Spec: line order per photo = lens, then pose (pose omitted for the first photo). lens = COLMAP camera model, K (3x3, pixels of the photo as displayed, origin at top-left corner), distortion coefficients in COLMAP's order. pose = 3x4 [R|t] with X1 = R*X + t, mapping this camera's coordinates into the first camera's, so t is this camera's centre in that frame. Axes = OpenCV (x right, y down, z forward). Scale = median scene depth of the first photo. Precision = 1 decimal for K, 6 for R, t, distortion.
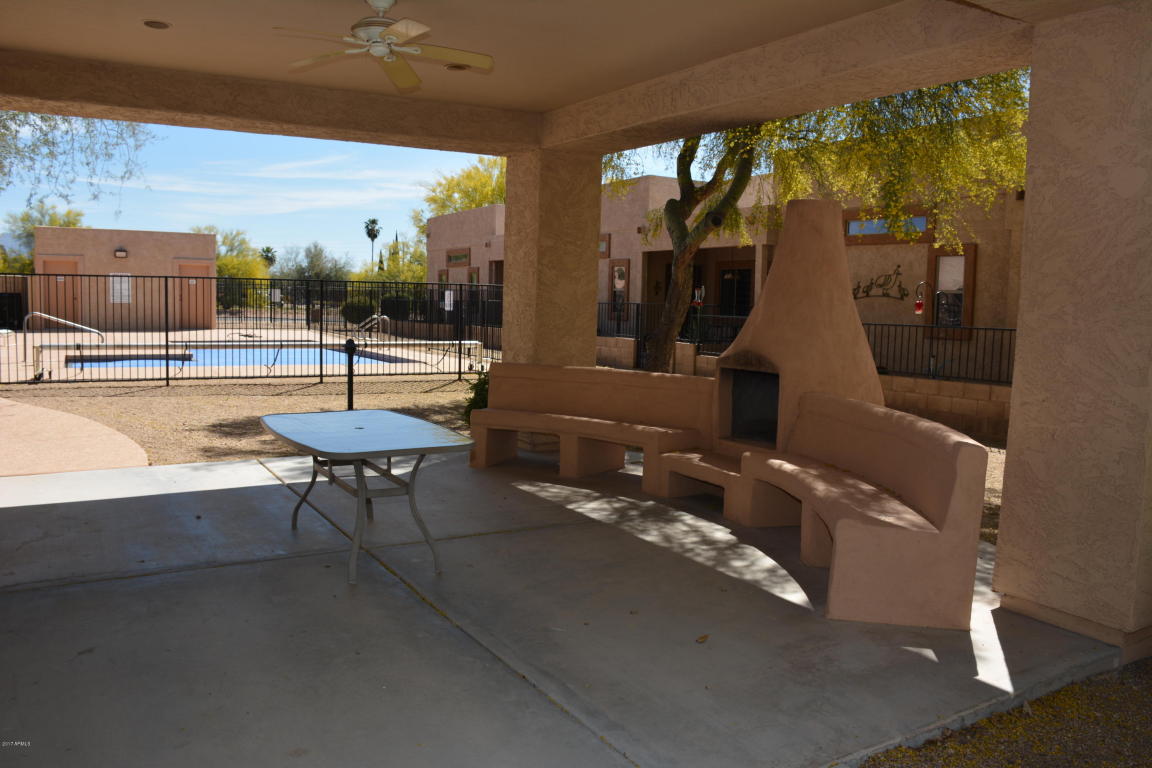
lens RADIAL K [[889.2, 0, 575.5], [0, 889.2, 384.9], [0, 0, 1]] dist [-0.151140, 0.087431]
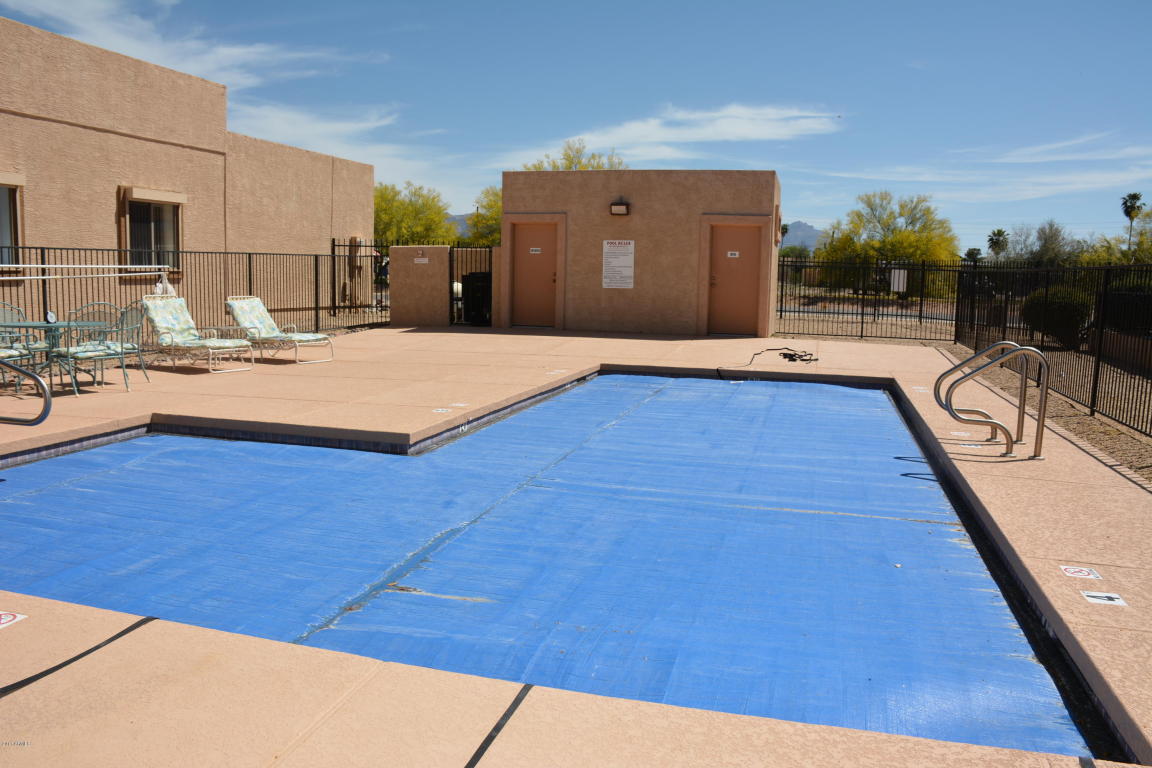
lens RADIAL K [[889.2, 0, 574.2], [0, 889.2, 385.7], [0, 0, 1]] dist [-0.151140, 0.087431]
pose [[0.691629, 0.078822, -0.717939, -0.085989], [-0.068973, 0.996692, 0.042981, -0.049548], [0.718953, 0.019792, 0.694777, 0.515263]]
